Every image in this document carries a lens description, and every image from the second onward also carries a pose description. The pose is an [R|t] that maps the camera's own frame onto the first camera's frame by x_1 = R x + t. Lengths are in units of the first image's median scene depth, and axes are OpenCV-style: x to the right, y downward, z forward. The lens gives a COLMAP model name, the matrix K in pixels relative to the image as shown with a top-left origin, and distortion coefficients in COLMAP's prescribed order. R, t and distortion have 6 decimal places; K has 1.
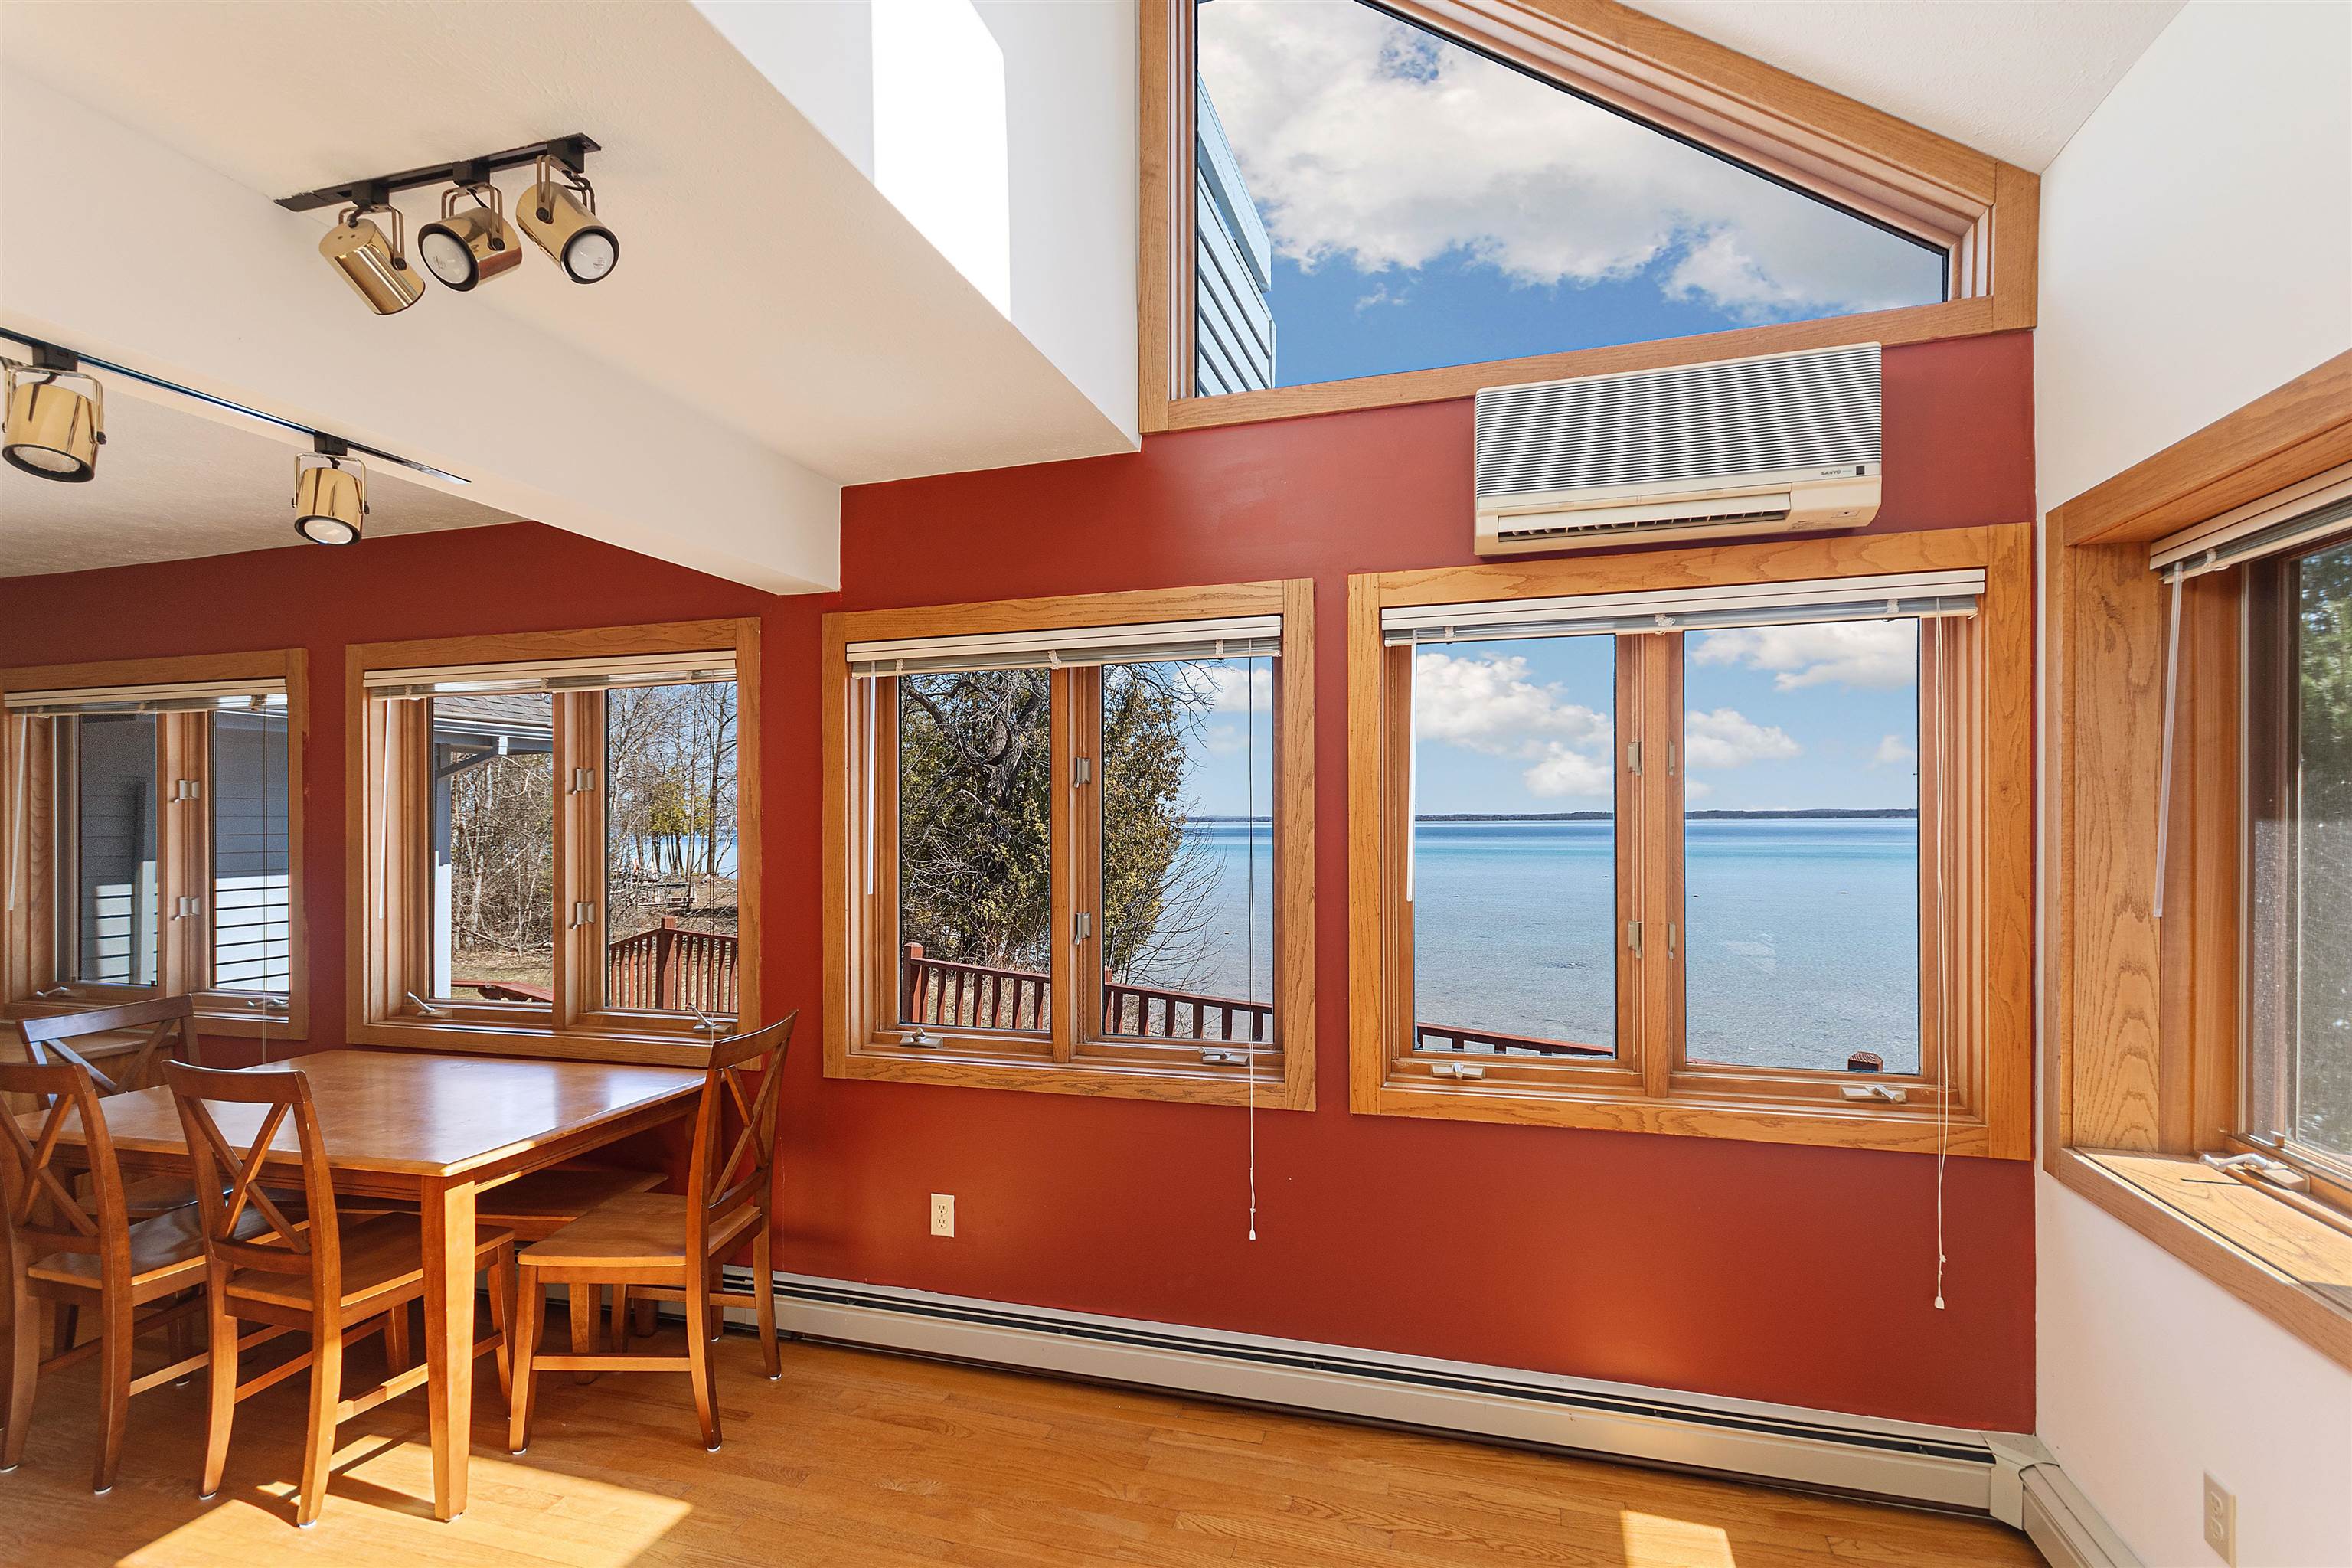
lens RADIAL K [[1090.7, 0, 1174.7], [0, 1090.7, 831.7], [0, 0, 1]] dist [0.018078, -0.000011]
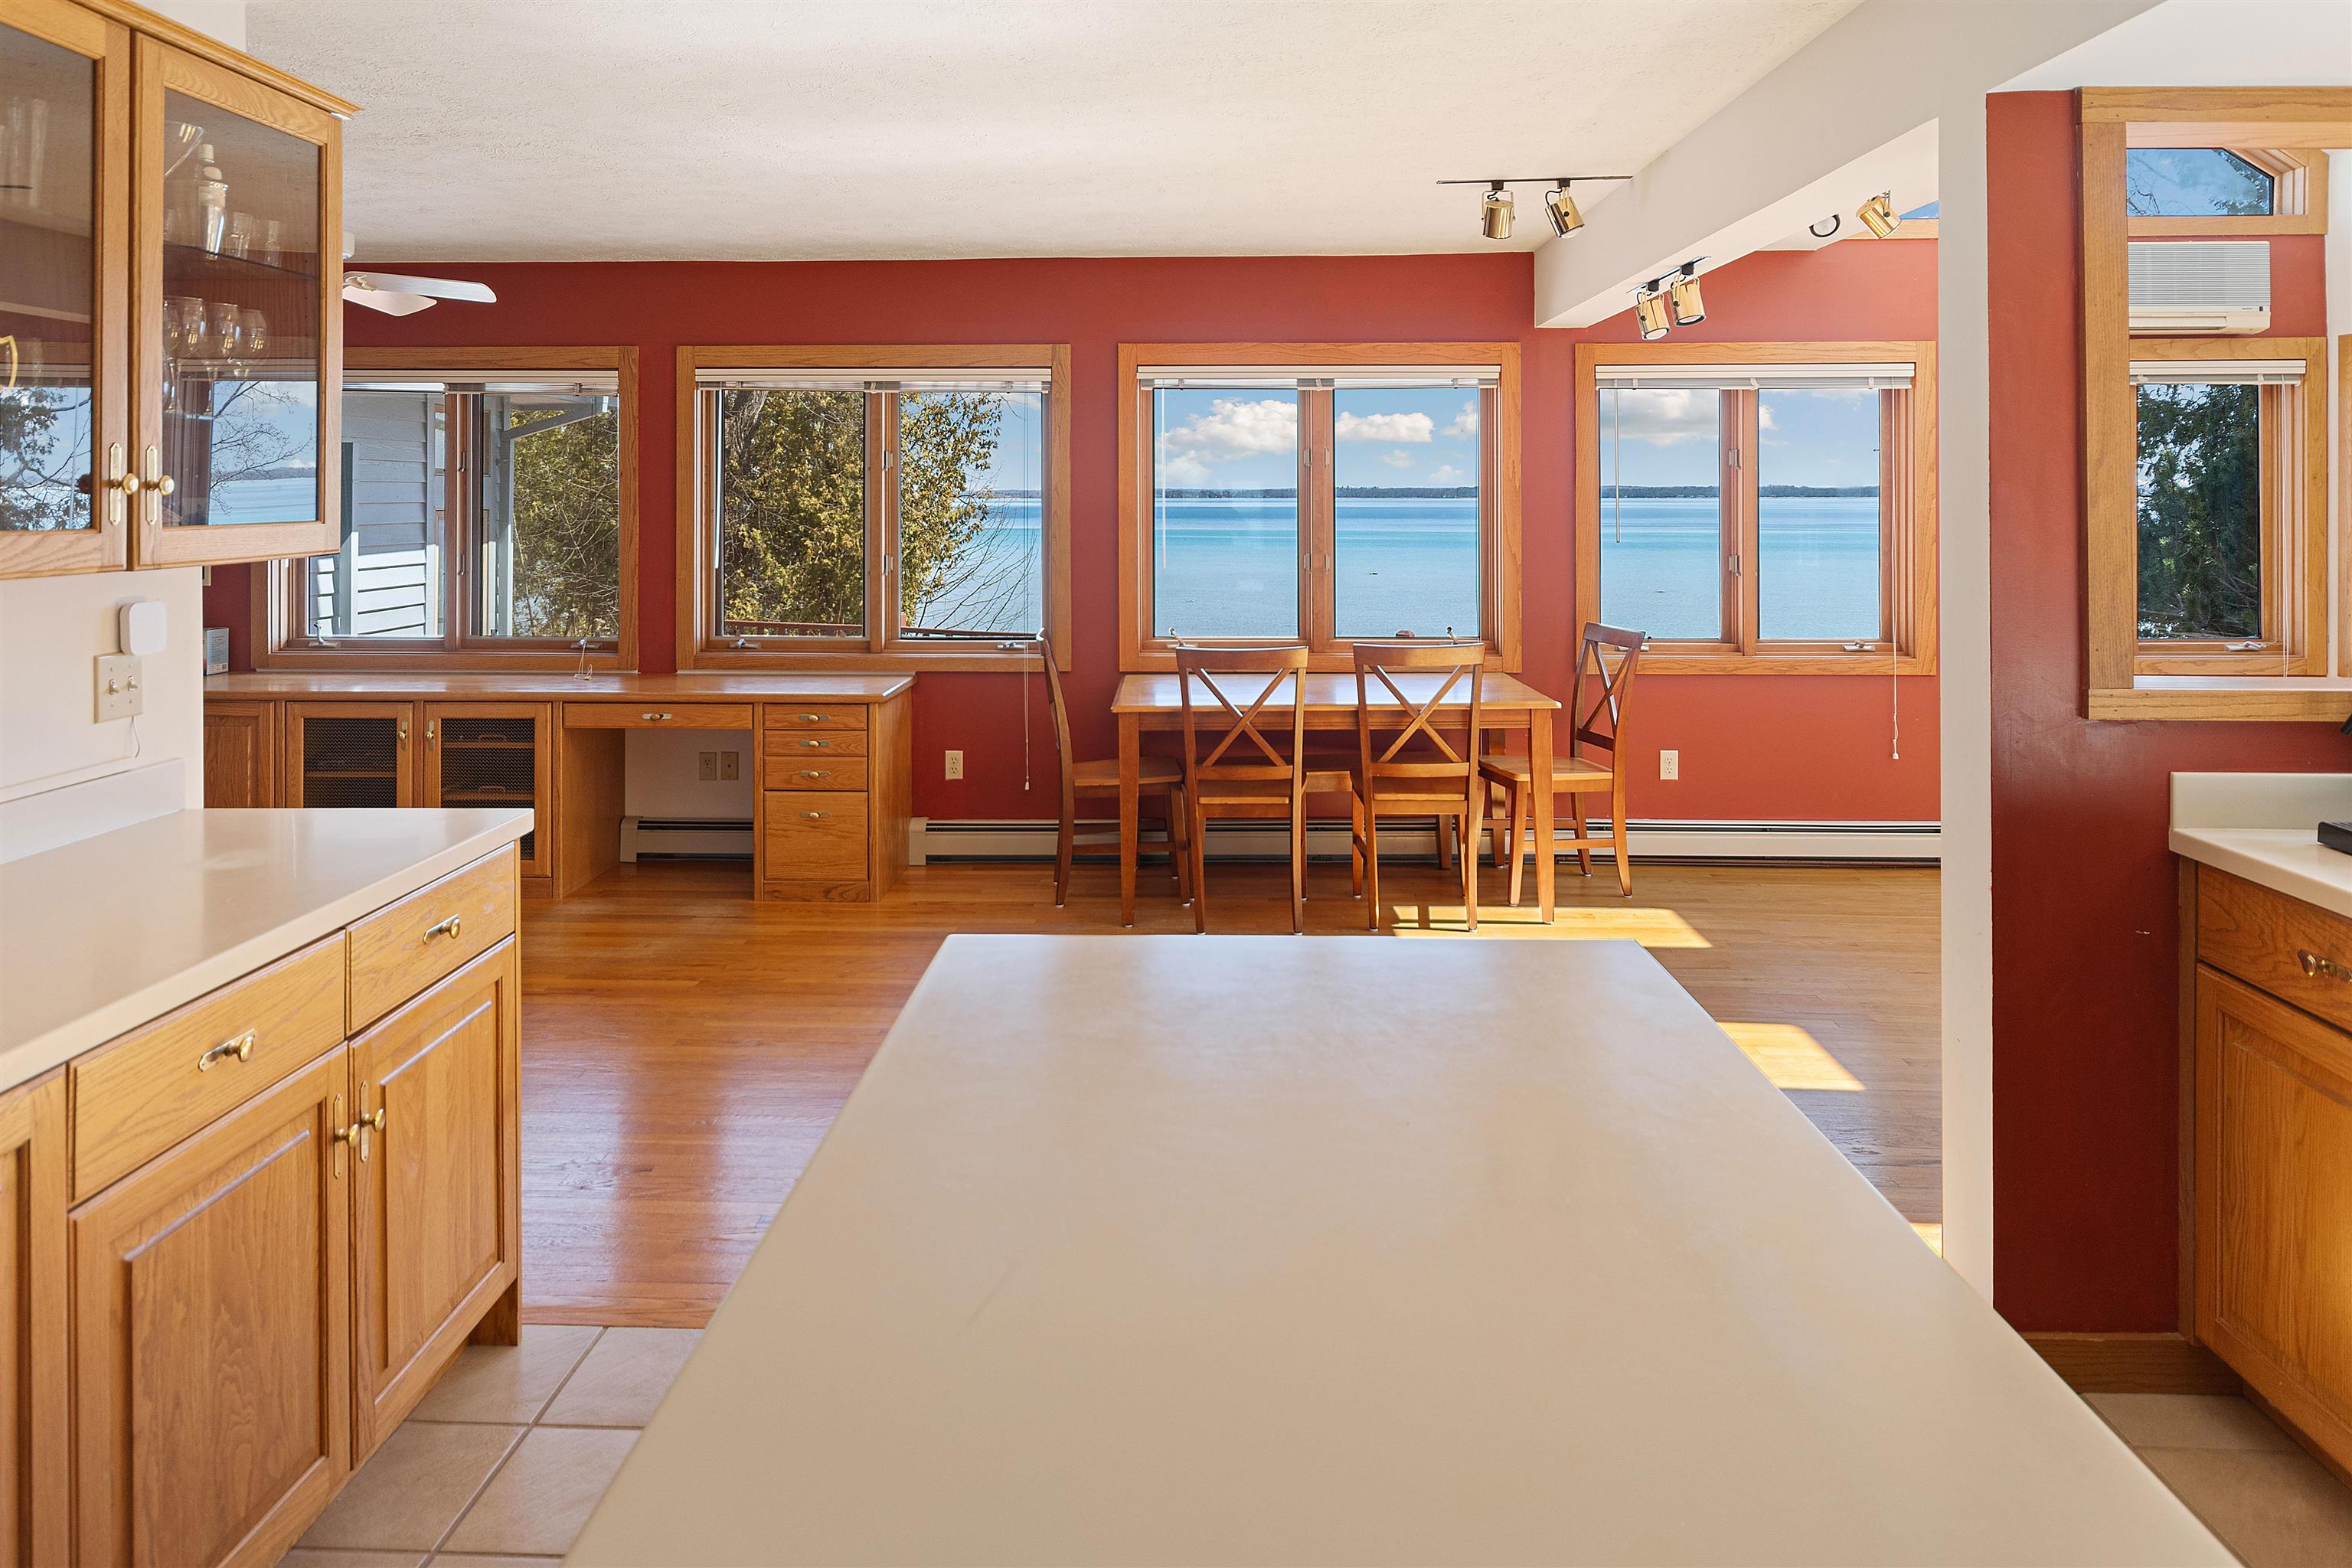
lens RADIAL K [[1588.2, 0, 1178.1], [0, 1588.2, 539.2], [0, 0, 1]] dist [0.043071, 0.000022]
pose [[0.960233, -0.000087, 0.279199, -1.431150], [-0.004352, 0.999874, 0.015276, 0.022761], [-0.279165, -0.015884, 0.960112, -0.848432]]
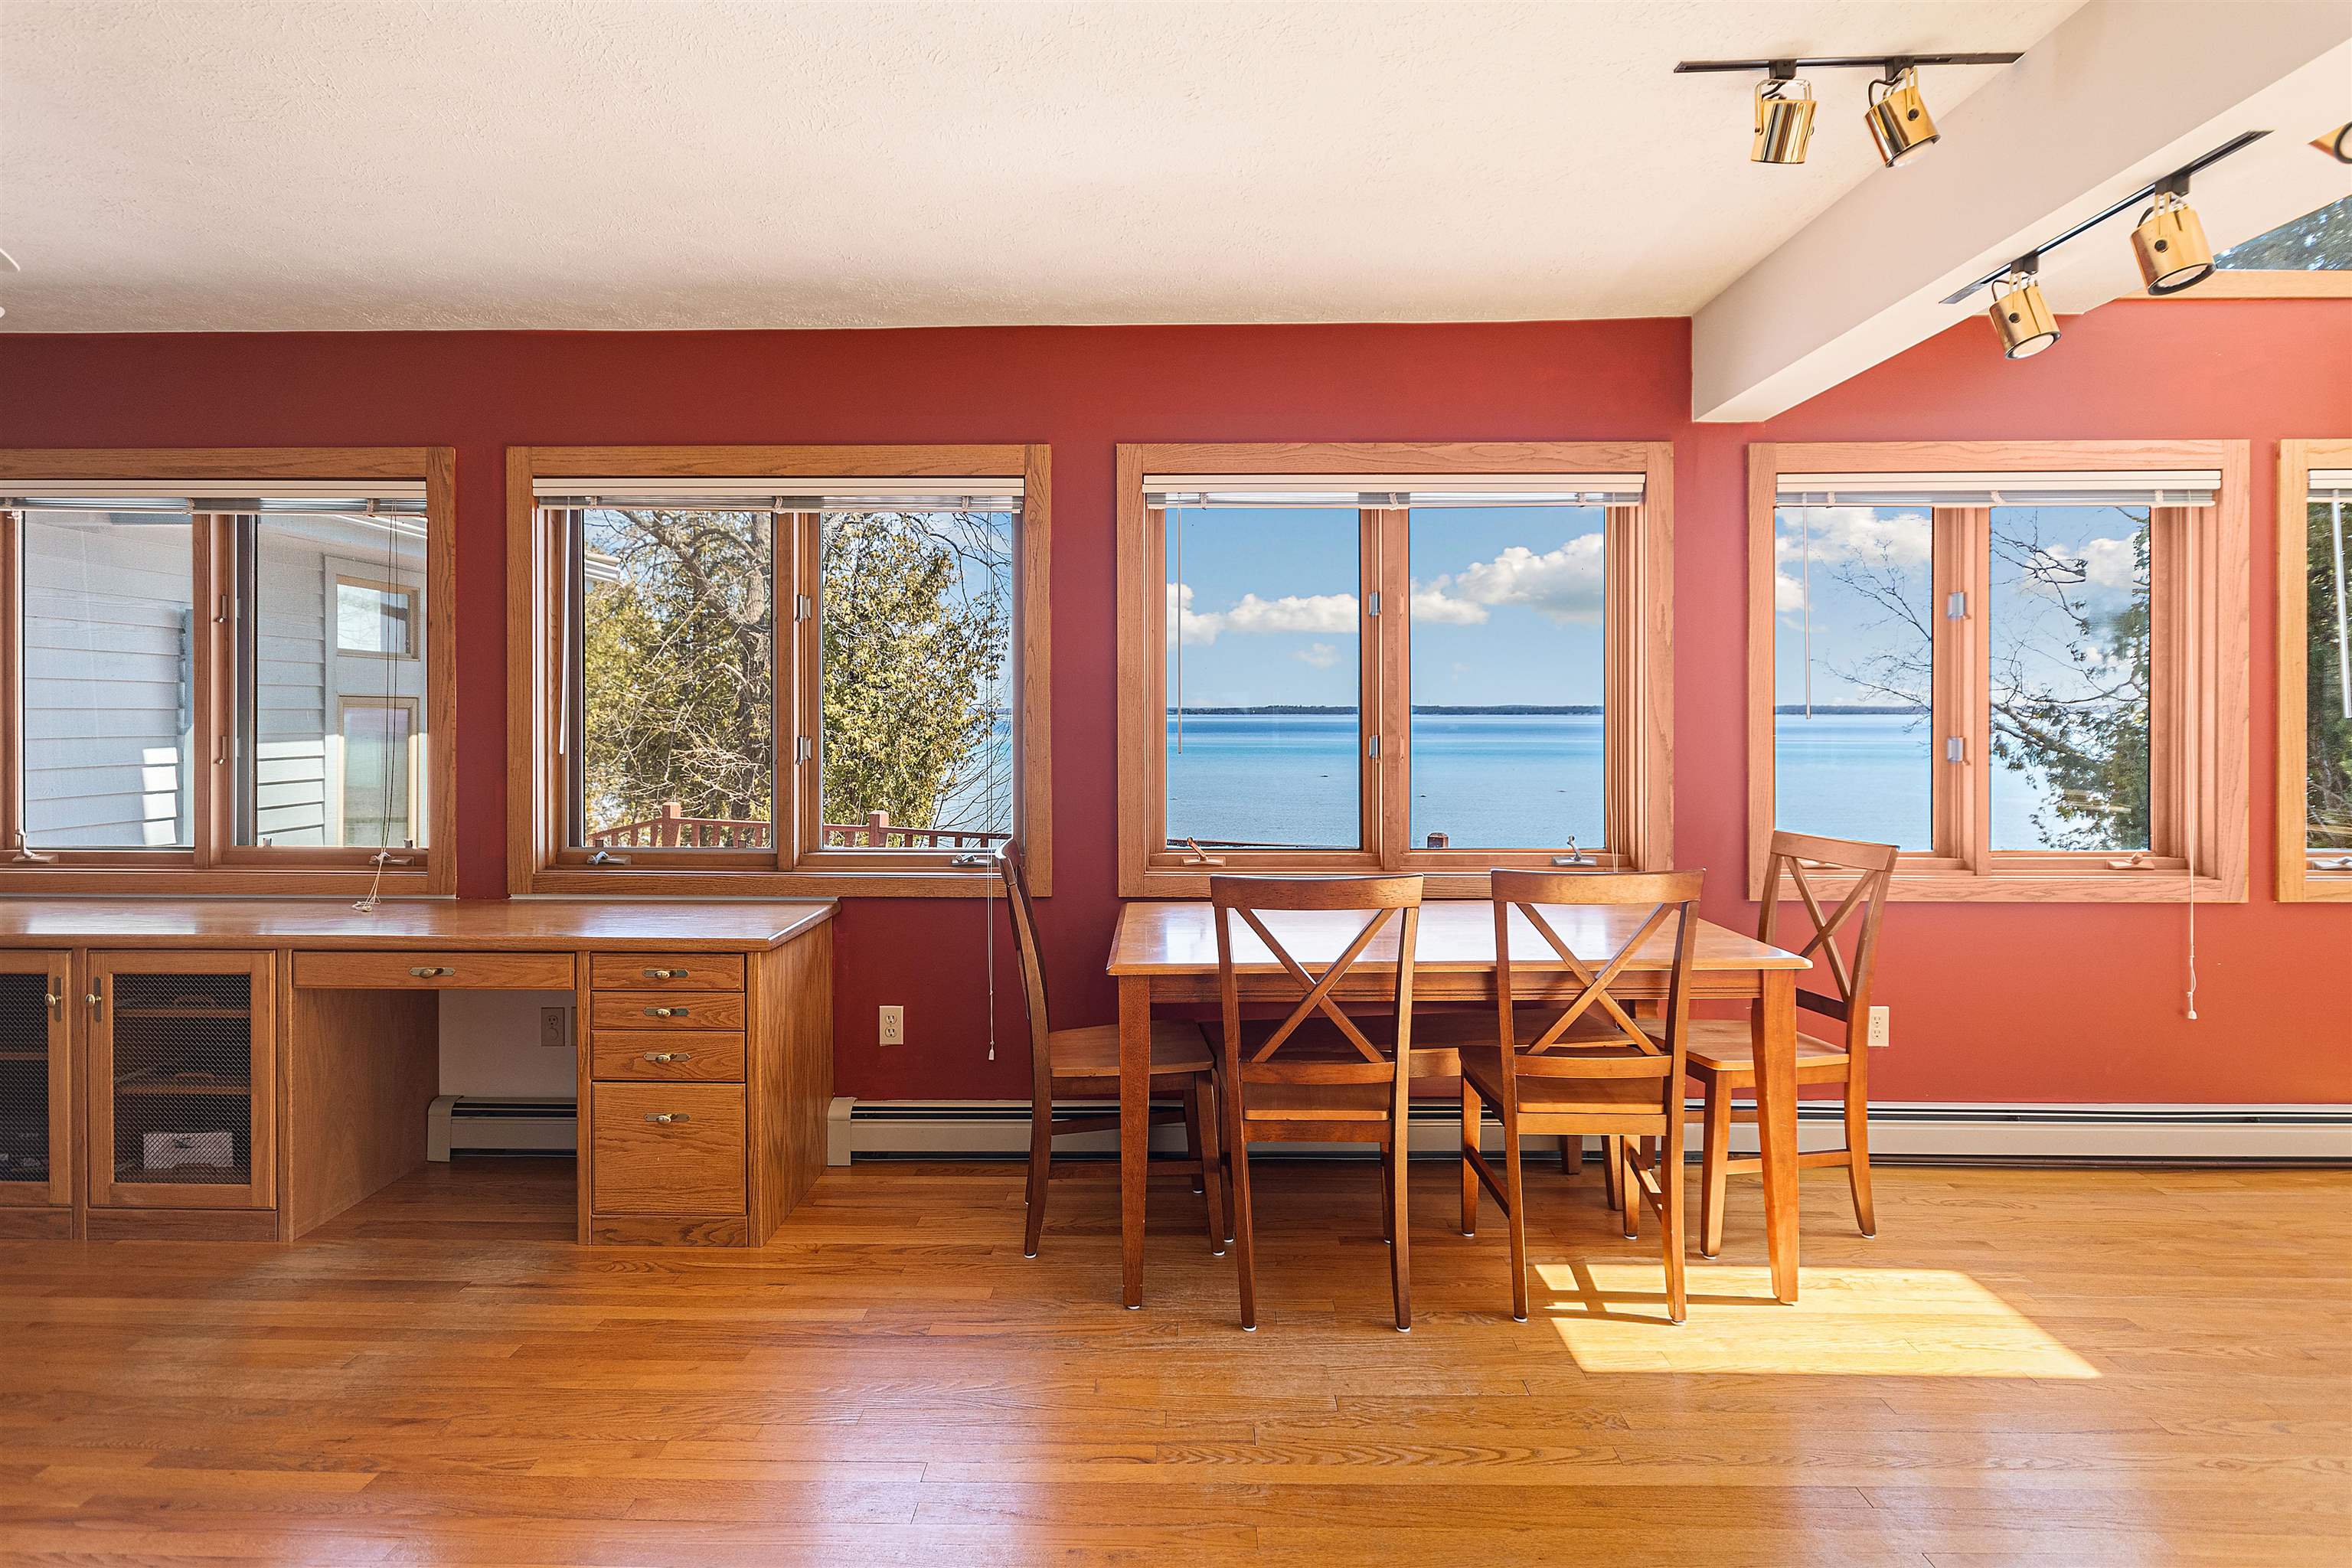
lens RADIAL K [[1286.3, 0, 1167.0], [0, 1286.3, 727.7], [0, 0, 1]] dist [0.013370, 0.000163]
pose [[0.959113, 0.004494, 0.282987, -1.220374], [-0.004407, 0.999990, -0.000944, 0.069972], [-0.282989, -0.000342, 0.959123, 0.007340]]
